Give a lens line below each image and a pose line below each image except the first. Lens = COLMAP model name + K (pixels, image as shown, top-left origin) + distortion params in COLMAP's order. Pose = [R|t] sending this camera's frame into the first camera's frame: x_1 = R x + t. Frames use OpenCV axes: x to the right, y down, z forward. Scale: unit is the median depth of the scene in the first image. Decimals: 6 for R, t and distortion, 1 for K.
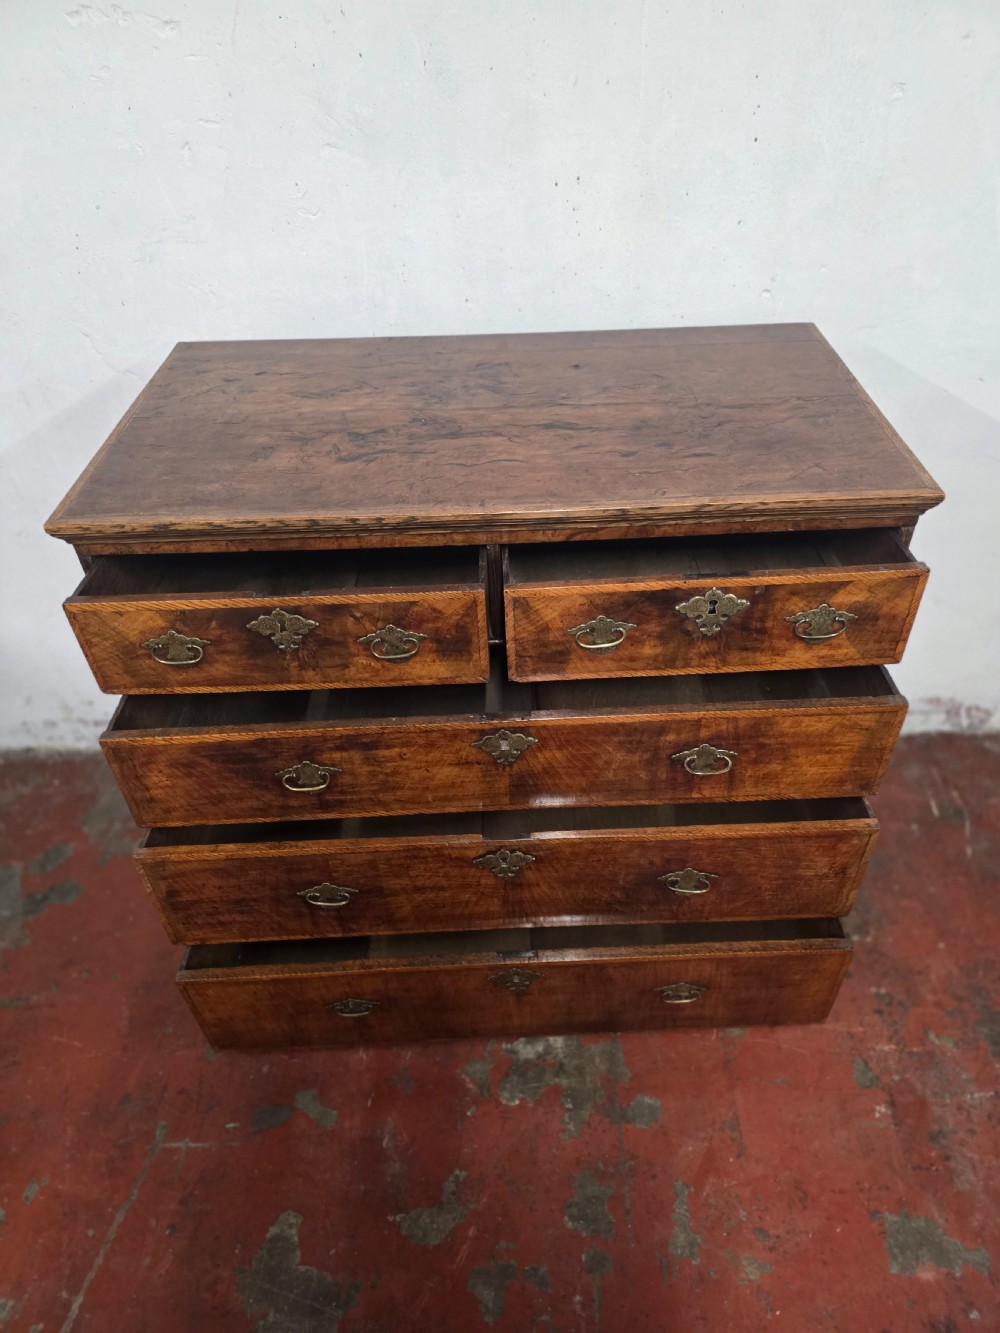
lens RADIAL K [[901.1, 0, 506.4], [0, 901.1, 673.8], [0, 0, 1]] dist [0.074455, -0.081504]
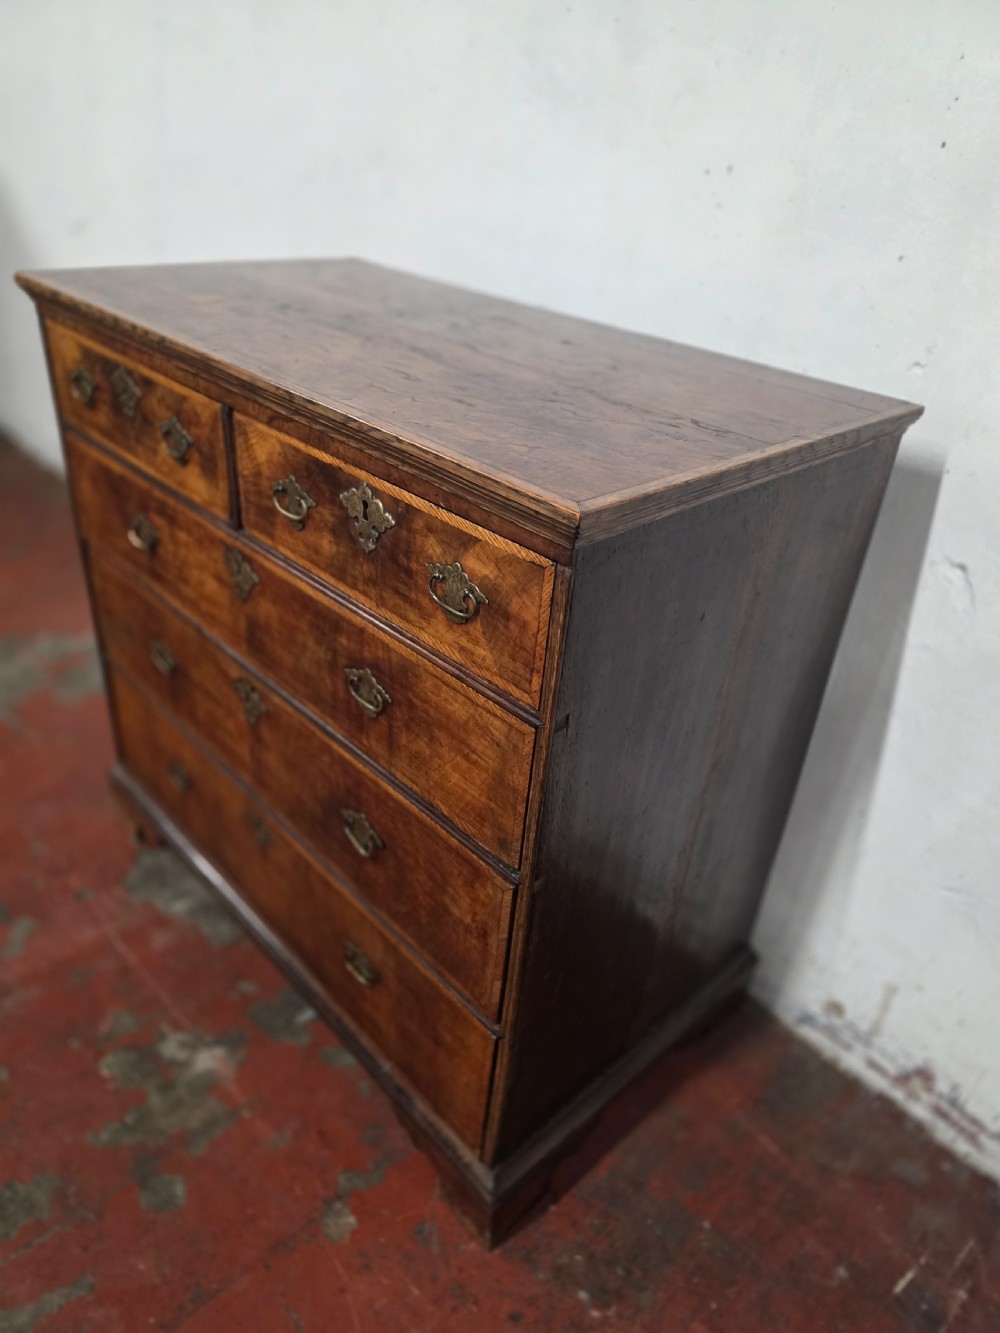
lens RADIAL K [[901.1, 0, 500.8], [0, 901.1, 670.1], [0, 0, 1]] dist [0.074455, -0.081504]
pose [[0.681241, 0.456657, -0.572167, 0.822780], [-0.551137, 0.834359, 0.009716, -0.028098], [0.481829, 0.308723, 0.820080, 0.417894]]
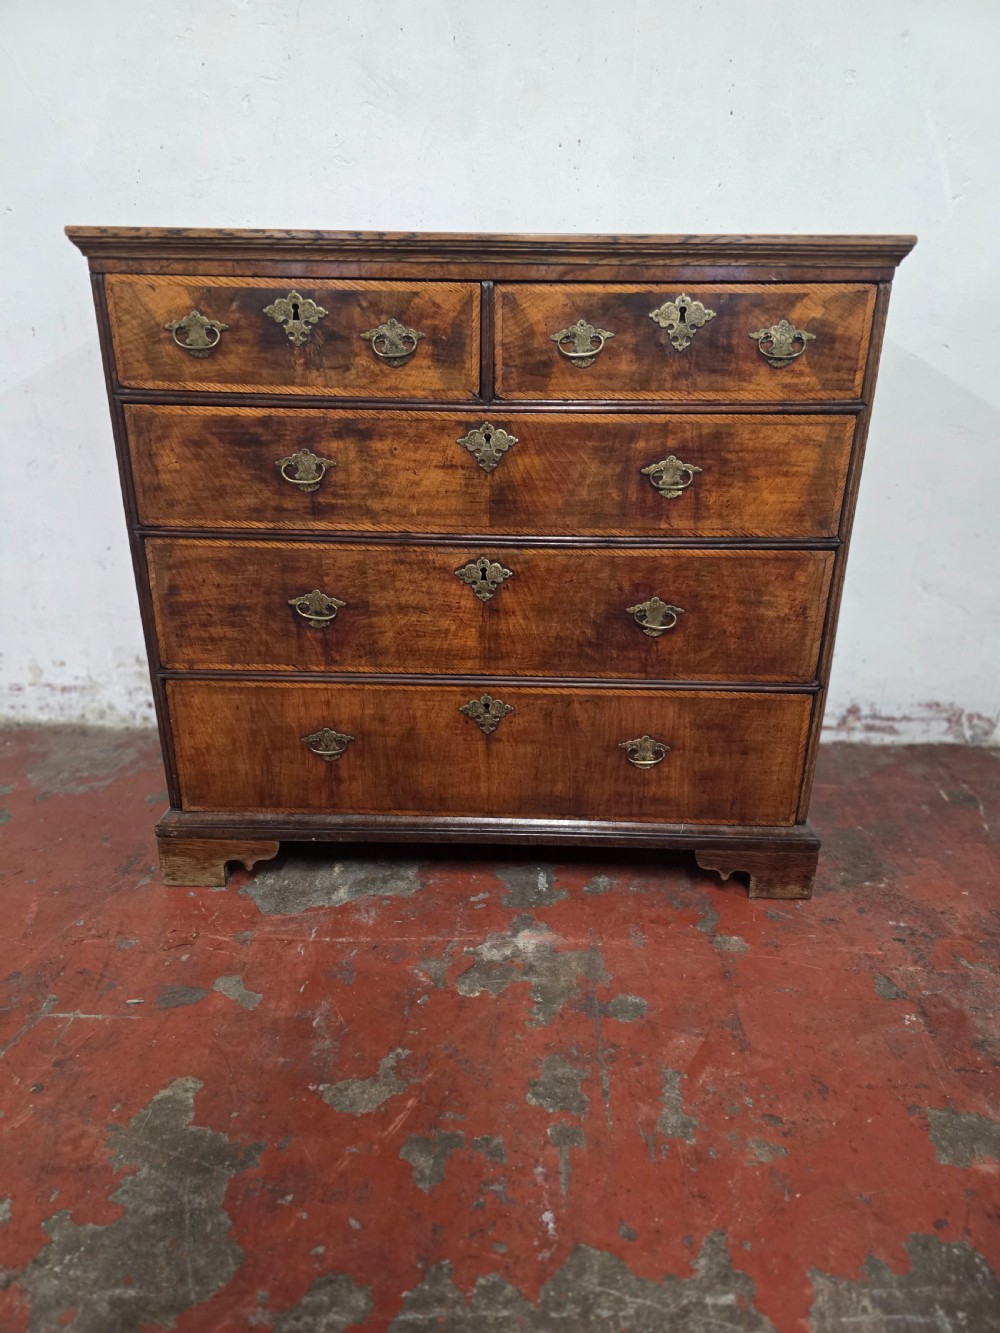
lens RADIAL K [[901.1, 0, 505.2], [0, 901.1, 677.6], [0, 0, 1]] dist [0.074455, -0.081504]
pose [[0.998211, 0.059705, -0.003113, 0.037917], [-0.057633, 0.947099, -0.315725, 0.693972], [-0.015902, 0.315340, 0.948846, 0.077759]]
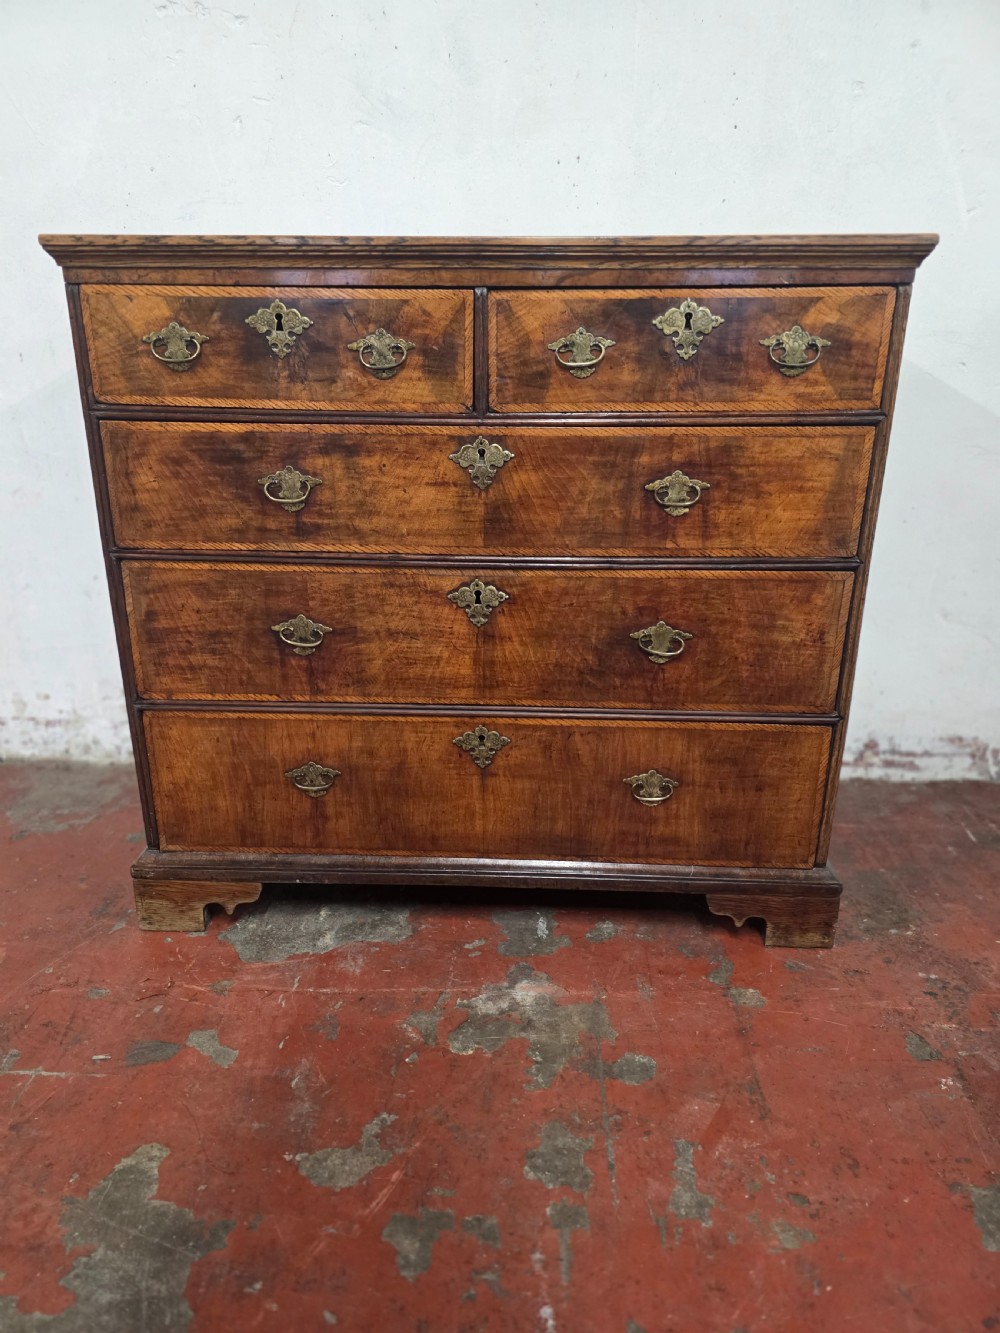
lens RADIAL K [[901.1, 0, 491.1], [0, 901.1, 679.4], [0, 0, 1]] dist [0.074455, -0.081504]
pose [[0.998013, 0.058080, -0.024427, 0.047492], [-0.062964, 0.933801, -0.352210, 0.678878], [0.002354, 0.353048, 0.935602, 0.153318]]
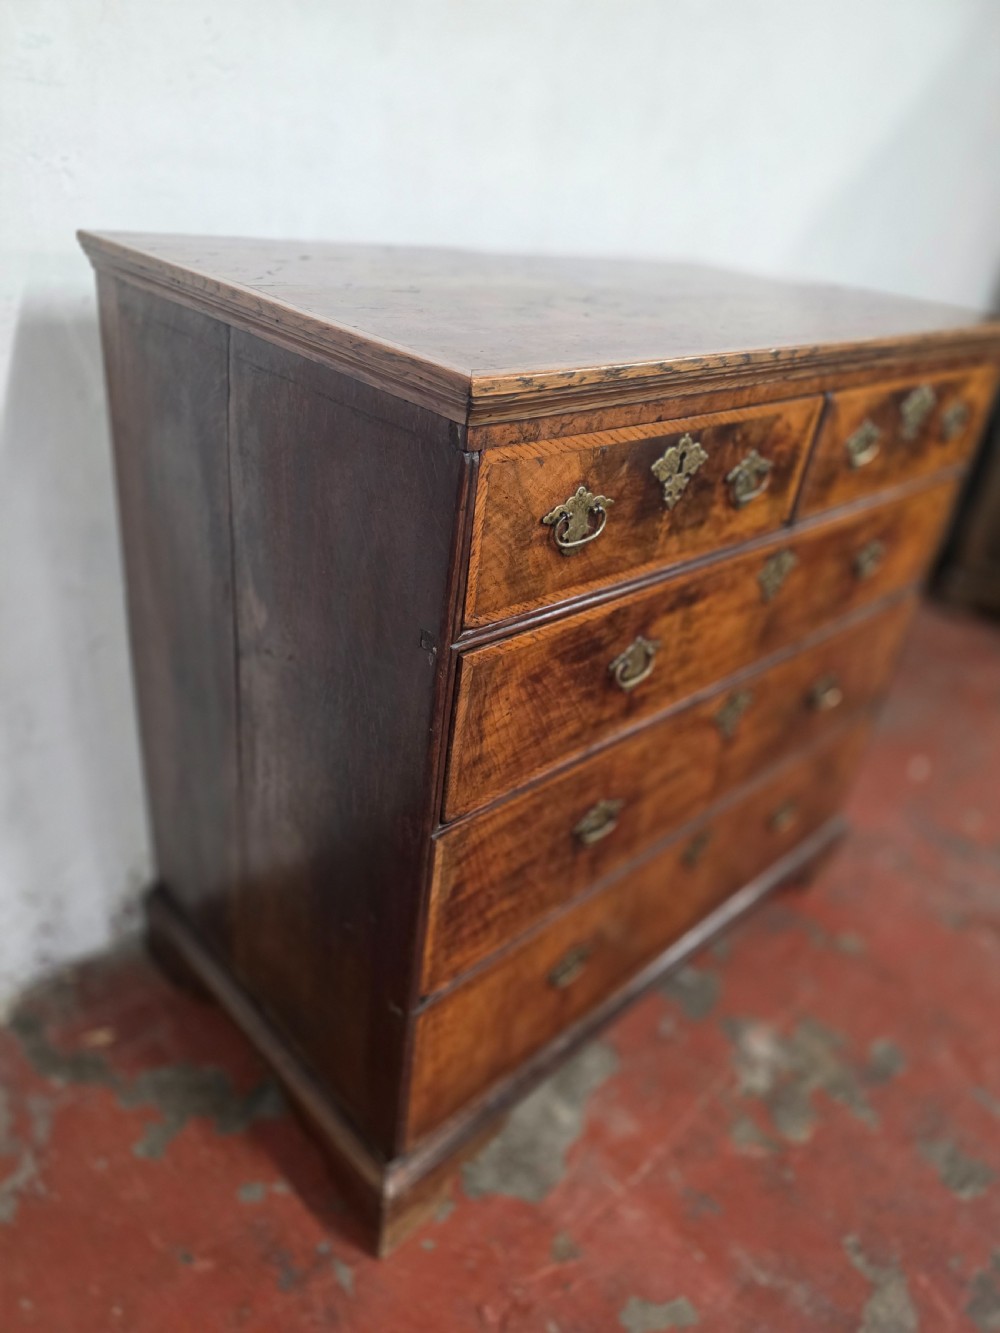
lens RADIAL K [[901.1, 0, 498.0], [0, 901.1, 670.3], [0, 0, 1]] dist [0.074455, -0.081504]
pose [[0.711087, -0.236084, 0.662283, -0.868255], [0.338413, 0.940579, -0.028062, 0.075334], [-0.616305, 0.244080, 0.748728, 0.566750]]
